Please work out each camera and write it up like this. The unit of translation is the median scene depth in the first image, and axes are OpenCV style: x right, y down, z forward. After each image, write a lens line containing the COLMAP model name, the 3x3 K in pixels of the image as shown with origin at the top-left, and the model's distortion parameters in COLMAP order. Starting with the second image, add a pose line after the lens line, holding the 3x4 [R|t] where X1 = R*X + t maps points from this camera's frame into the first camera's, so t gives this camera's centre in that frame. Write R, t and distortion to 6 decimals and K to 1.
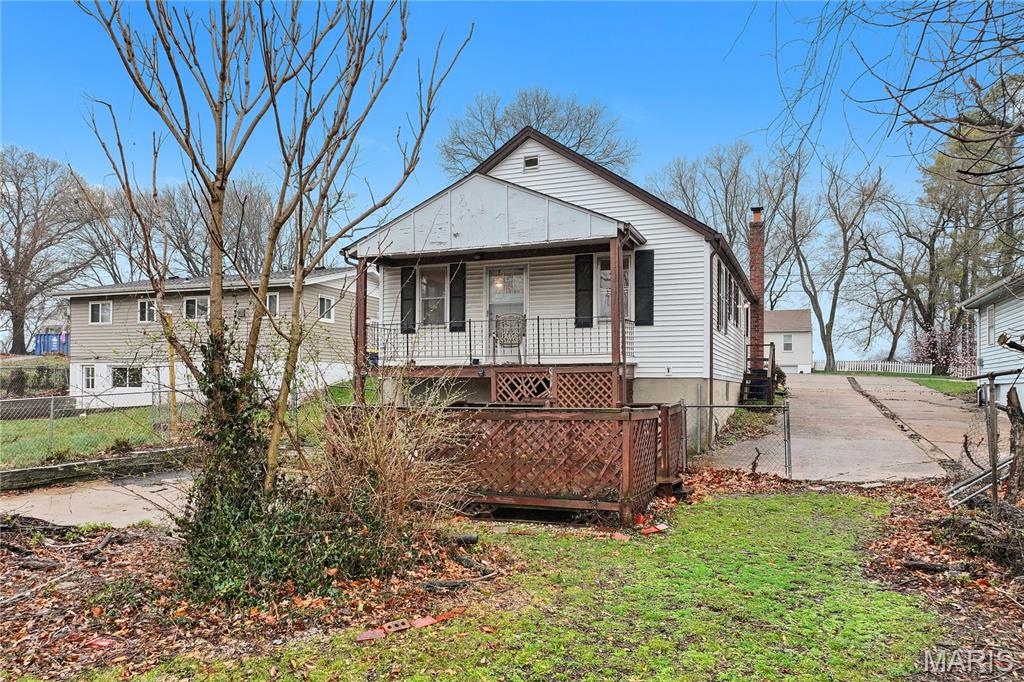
lens RADIAL K [[720.8, 0, 514.2], [0, 720.8, 380.6], [0, 0, 1]] dist [0.007035, 0.002234]
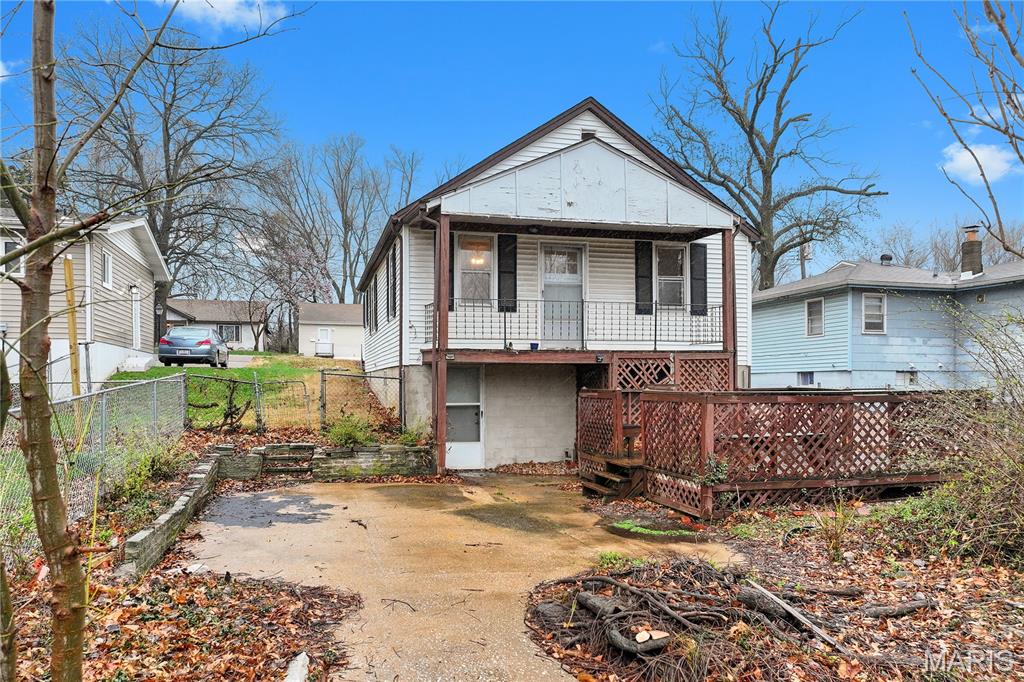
lens RADIAL K [[721.2, 0, 508.5], [0, 721.2, 387.3], [0, 0, 1]] dist [0.005732, 0.002008]
pose [[0.797479, -0.013387, 0.603199, -0.652599], [0.001179, 0.999786, 0.020630, 0.006859], [-0.603346, -0.015741, 0.797324, 0.311303]]
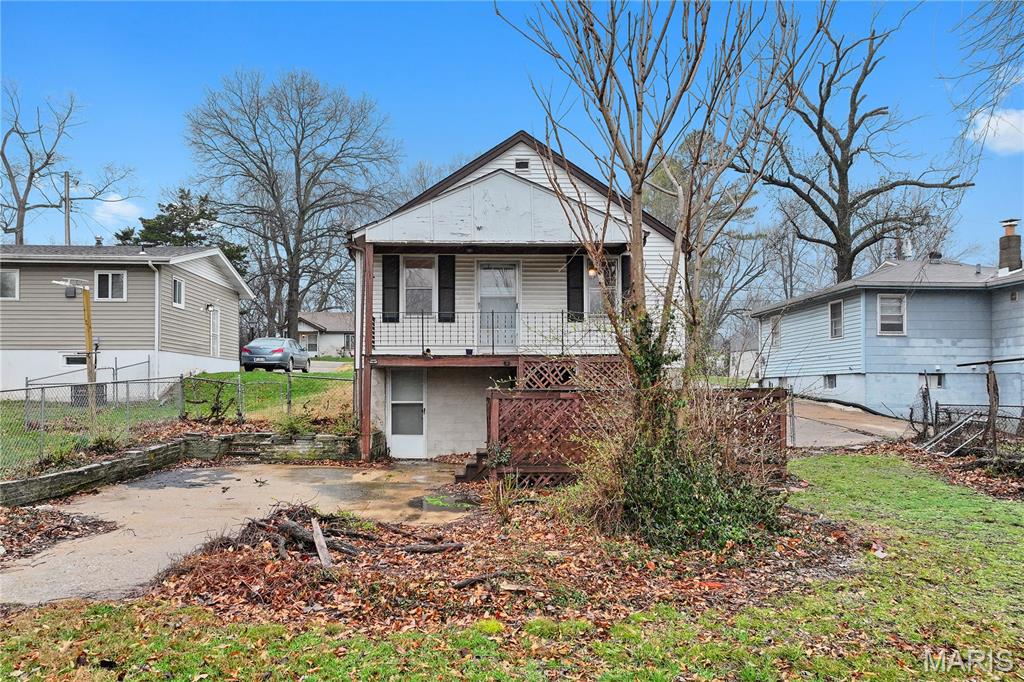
lens RADIAL K [[720.8, 0, 514.2], [0, 720.8, 380.6], [0, 0, 1]] dist [0.007035, 0.002234]
pose [[0.908320, -0.003840, 0.418258, -0.445252], [0.002961, 0.999992, 0.002751, 0.012844], [-0.418265, -0.001260, 0.908324, 0.038687]]
